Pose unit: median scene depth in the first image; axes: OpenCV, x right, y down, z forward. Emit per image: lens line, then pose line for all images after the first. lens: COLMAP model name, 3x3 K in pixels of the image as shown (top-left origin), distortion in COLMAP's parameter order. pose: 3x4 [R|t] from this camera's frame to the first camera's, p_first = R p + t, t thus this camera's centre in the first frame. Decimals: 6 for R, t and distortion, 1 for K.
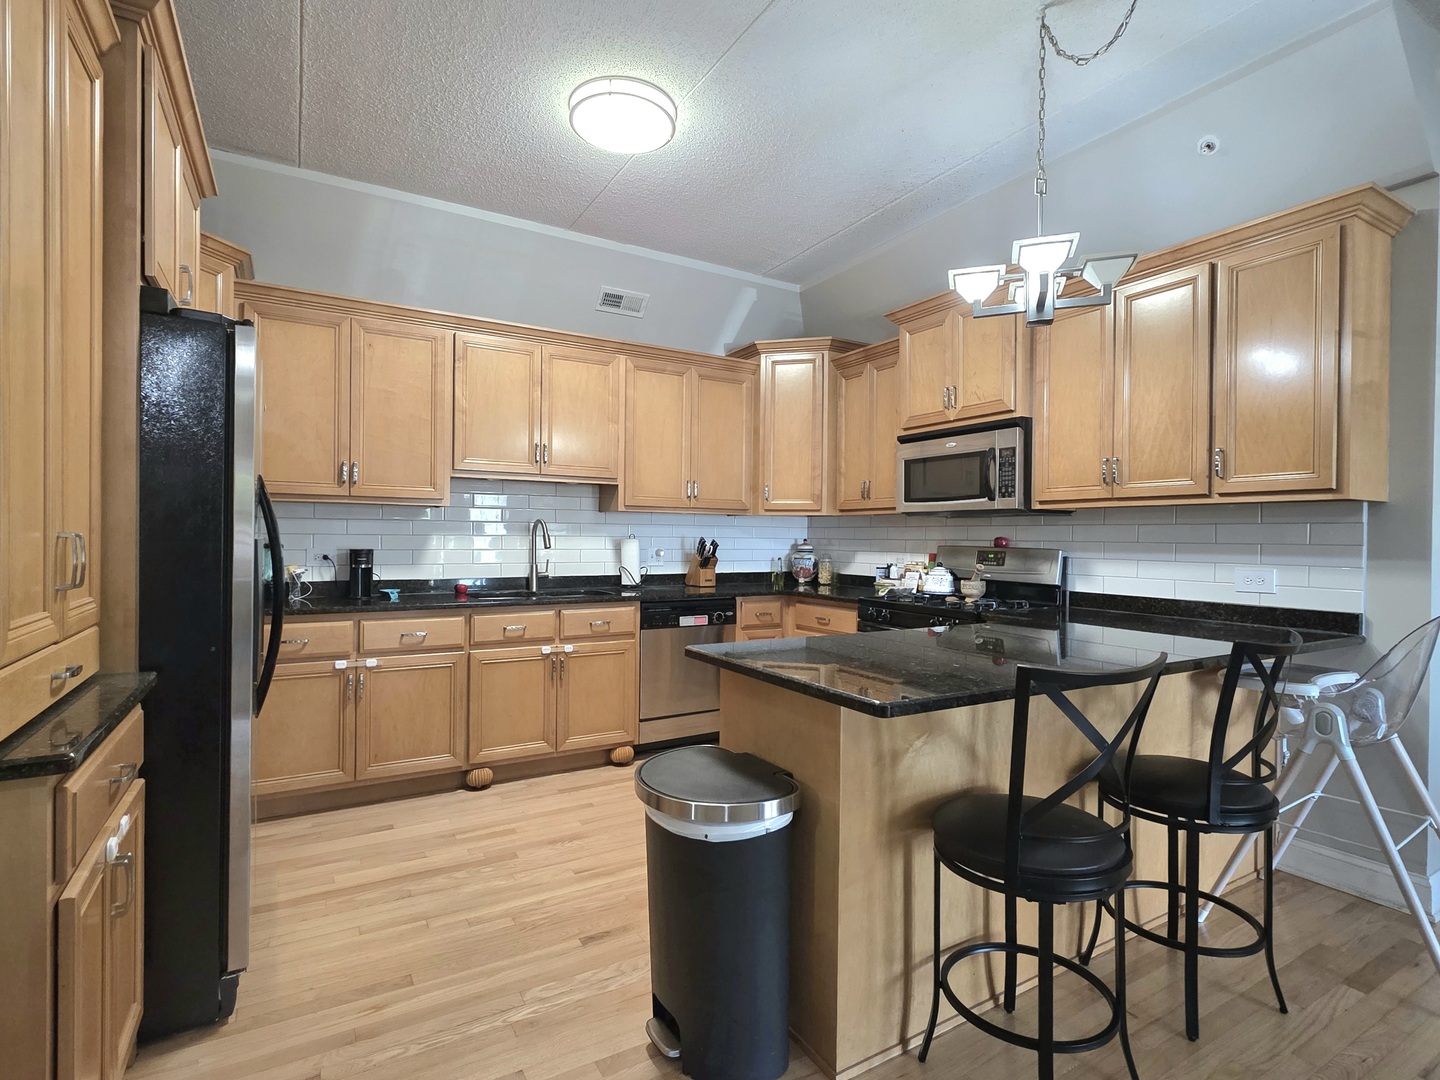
lens RADIAL K [[718.3, 0, 738.5], [0, 718.3, 544.6], [0, 0, 1]] dist [0.000578, 0.000083]
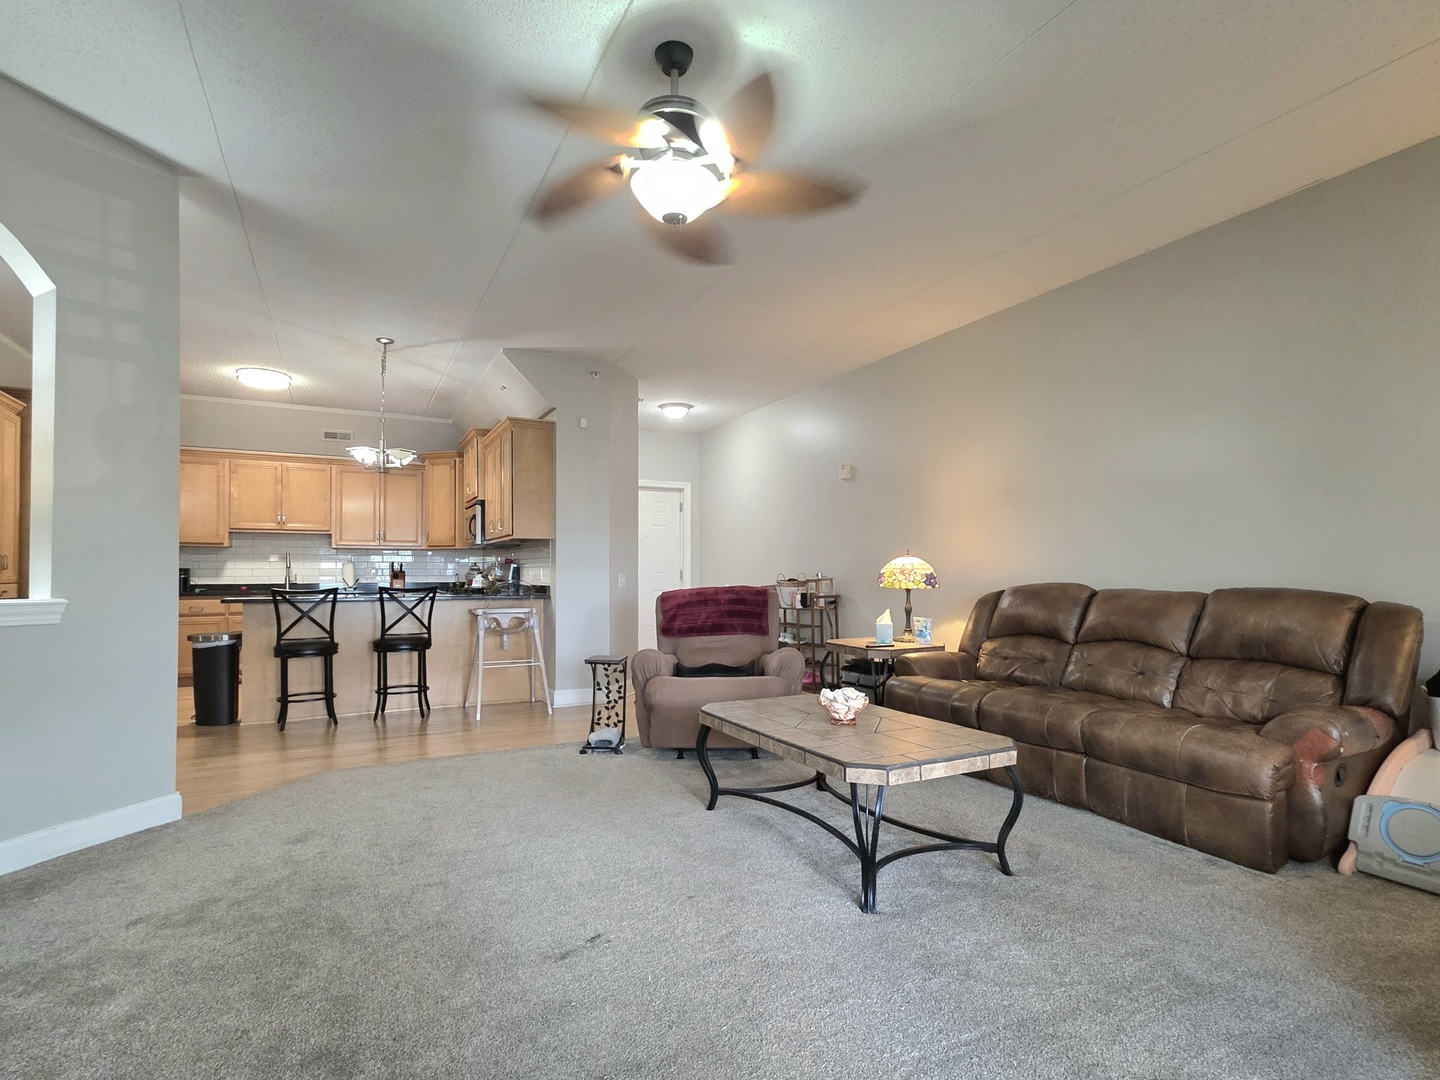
lens RADIAL K [[704.3, 0, 720.9], [0, 704.3, 558.9], [0, 0, 1]] dist [0.001186, -0.000127]
pose [[0.999524, -0.011576, -0.028607, 0.968357], [0.010704, 0.999479, -0.030442, 0.052587], [0.028945, 0.030121, 0.999127, -0.871234]]
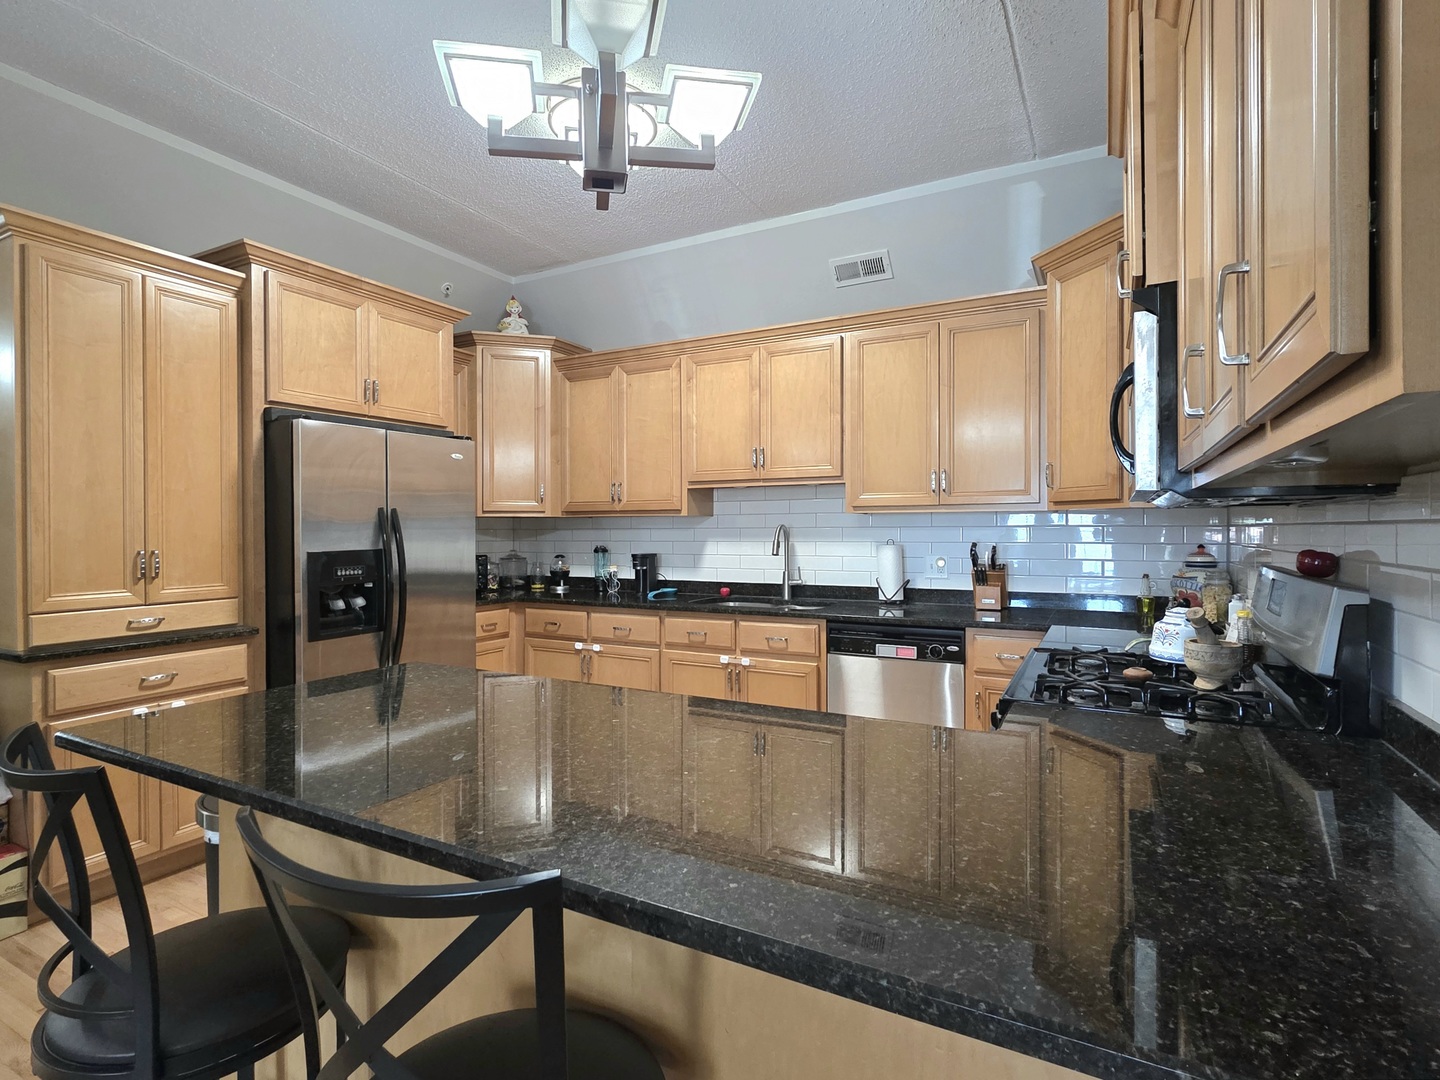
lens RADIAL K [[728.2, 0, 720.0], [0, 728.2, 540.0], [0, 0, 1]] dist [0.000484, 0.000319]
pose [[0.515188, 0.000882, -0.857076, 0.542174], [0.000718, 0.999999, 0.001461, -0.017180], [0.857077, -0.001368, 0.515187, 0.446663]]
